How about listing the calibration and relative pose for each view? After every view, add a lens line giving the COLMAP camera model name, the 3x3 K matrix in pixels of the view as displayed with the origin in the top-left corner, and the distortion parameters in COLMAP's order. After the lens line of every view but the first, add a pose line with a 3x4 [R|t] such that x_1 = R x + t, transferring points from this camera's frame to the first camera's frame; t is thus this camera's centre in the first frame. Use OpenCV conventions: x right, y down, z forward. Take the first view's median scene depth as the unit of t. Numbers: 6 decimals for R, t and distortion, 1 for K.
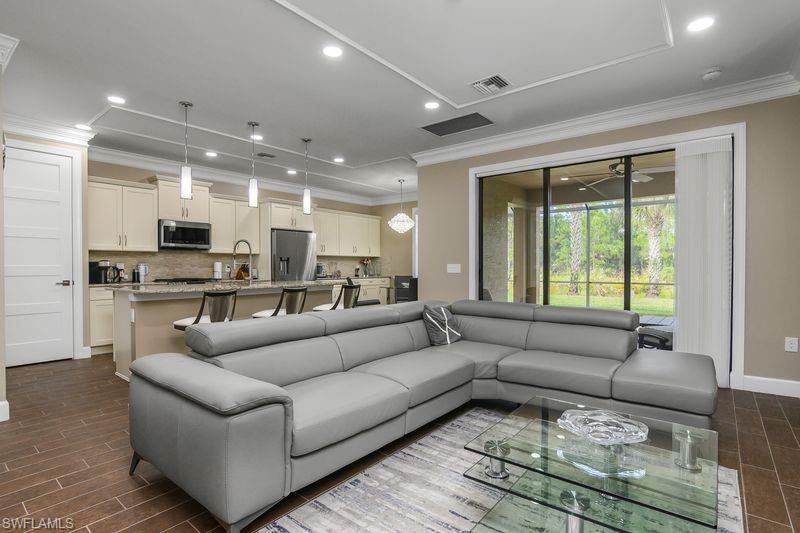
lens RADIAL K [[392.2, 0, 402.4], [0, 392.2, 272.7], [0, 0, 1]] dist [-0.019822, 0.003902]
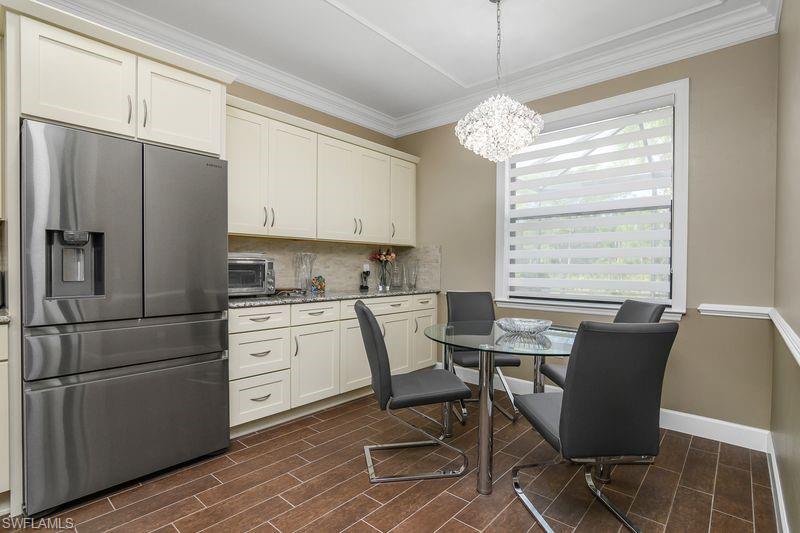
lens RADIAL K [[392.2, 0, 398.2], [0, 392.2, 273.3], [0, 0, 1]] dist [-0.019822, 0.003902]
pose [[0.998387, 0.006310, -0.056418, -0.084040], [-0.006404, 0.999978, -0.001481, -0.014015], [0.056408, 0.001840, 0.998406, 0.895470]]
